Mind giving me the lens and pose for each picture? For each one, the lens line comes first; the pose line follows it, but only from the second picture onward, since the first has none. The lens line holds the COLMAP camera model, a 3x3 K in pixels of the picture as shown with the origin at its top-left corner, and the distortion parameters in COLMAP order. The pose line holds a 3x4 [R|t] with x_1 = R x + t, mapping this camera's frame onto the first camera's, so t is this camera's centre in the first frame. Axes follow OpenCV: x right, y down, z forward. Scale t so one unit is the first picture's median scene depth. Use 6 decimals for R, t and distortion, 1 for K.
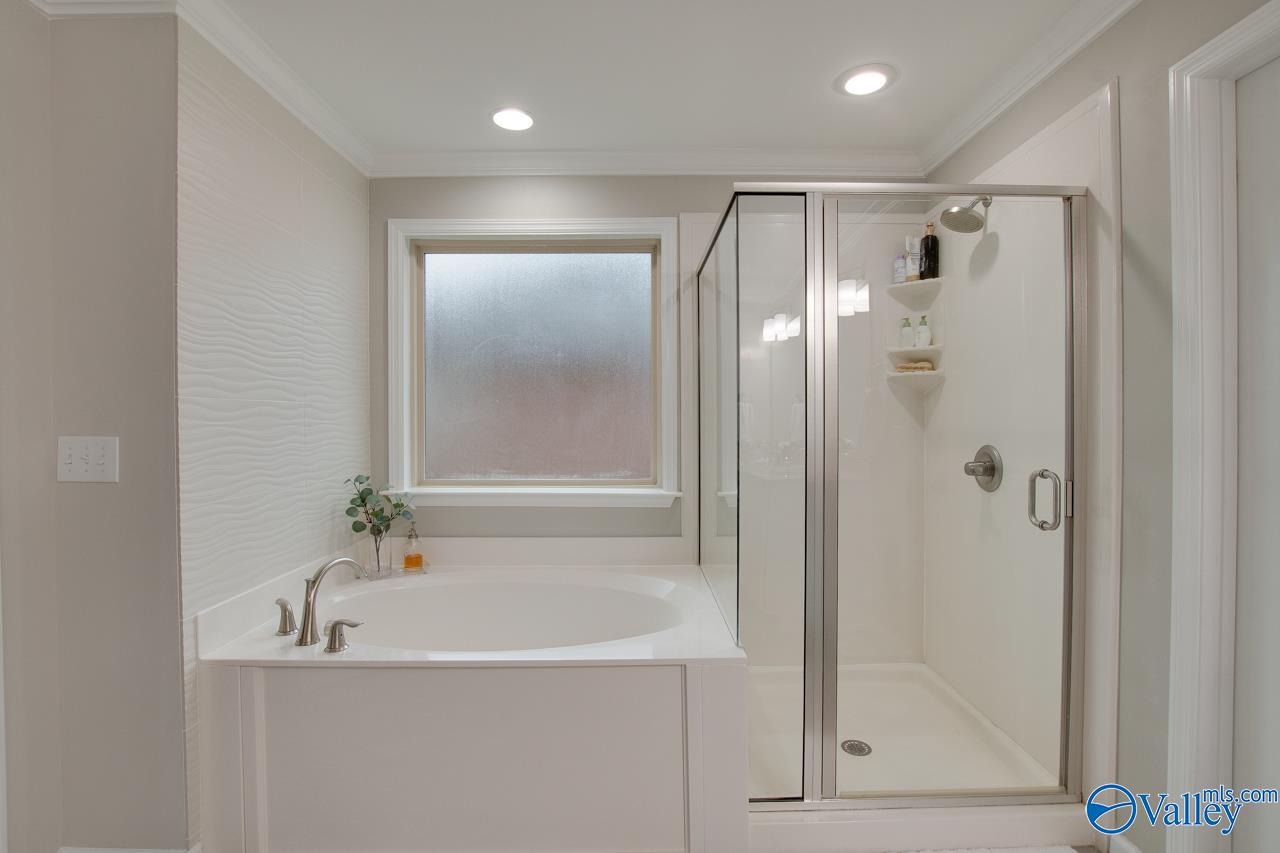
lens RADIAL K [[581.6, 0, 640.5], [0, 581.6, 422.8], [0, 0, 1]] dist [-0.017465, 0.001250]
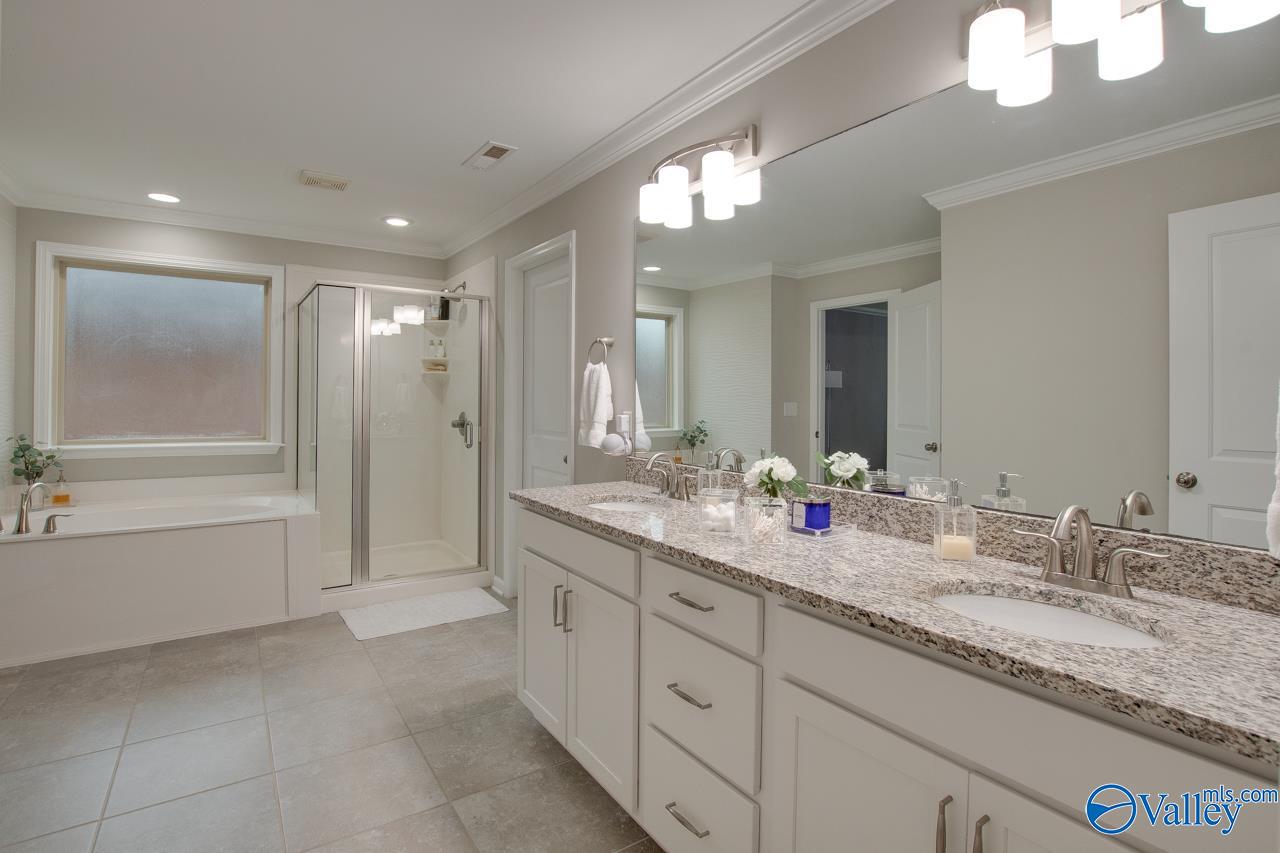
lens RADIAL K [[633.3, 0, 634.8], [0, 633.3, 400.6], [0, 0, 1]] dist [-0.017669, -0.000881]
pose [[0.835560, 0.011087, 0.549287, -0.074434], [-0.007937, 0.999936, -0.008109, 0.010634], [-0.549342, 0.002415, 0.835594, -0.933030]]
